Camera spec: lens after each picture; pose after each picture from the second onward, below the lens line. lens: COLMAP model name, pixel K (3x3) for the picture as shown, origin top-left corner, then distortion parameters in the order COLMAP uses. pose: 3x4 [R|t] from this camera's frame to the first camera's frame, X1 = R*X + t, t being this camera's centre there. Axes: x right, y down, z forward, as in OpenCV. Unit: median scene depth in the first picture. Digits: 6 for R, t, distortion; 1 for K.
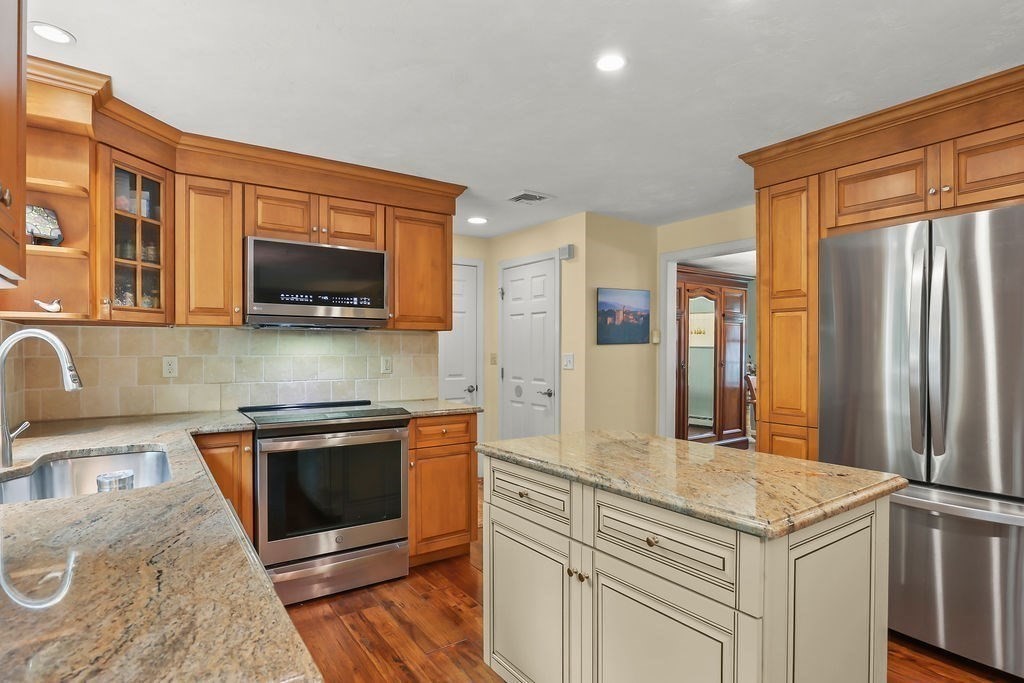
lens RADIAL K [[533.9, 0, 519.4], [0, 533.9, 351.1], [0, 0, 1]] dist [-0.016029, -0.000218]
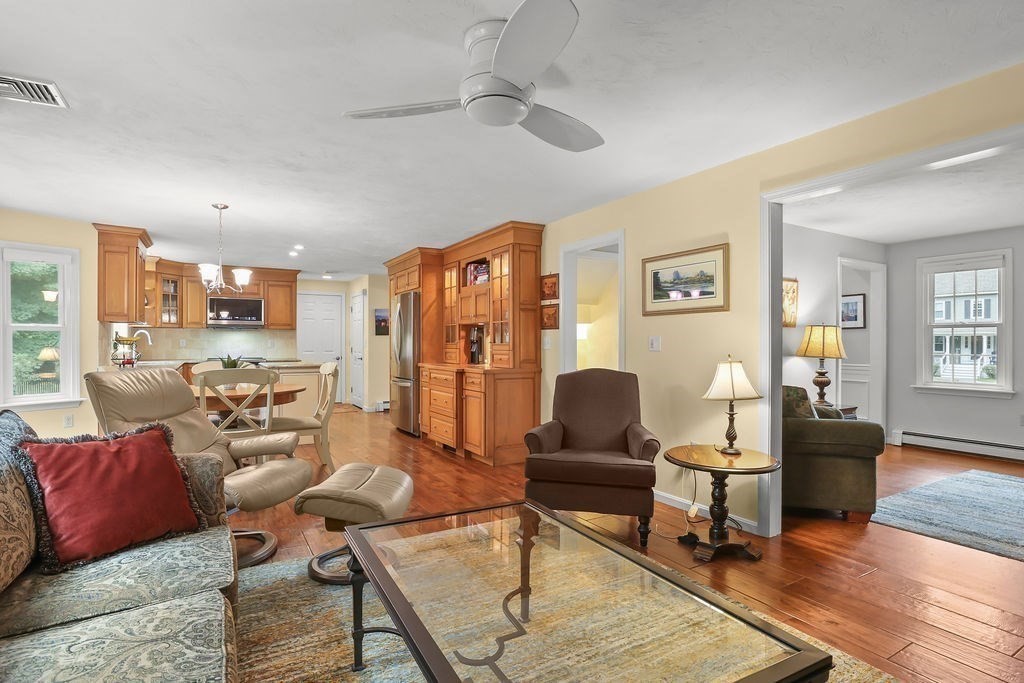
lens RADIAL K [[536.7, 0, 513.0], [0, 536.7, 342.5], [0, 0, 1]] dist [-0.004303, 0.000584]
pose [[0.995206, -0.001519, -0.097788, 1.493447], [0.000791, 0.999972, -0.007486, 0.055995], [0.097796, 0.007373, 0.995179, -1.814120]]
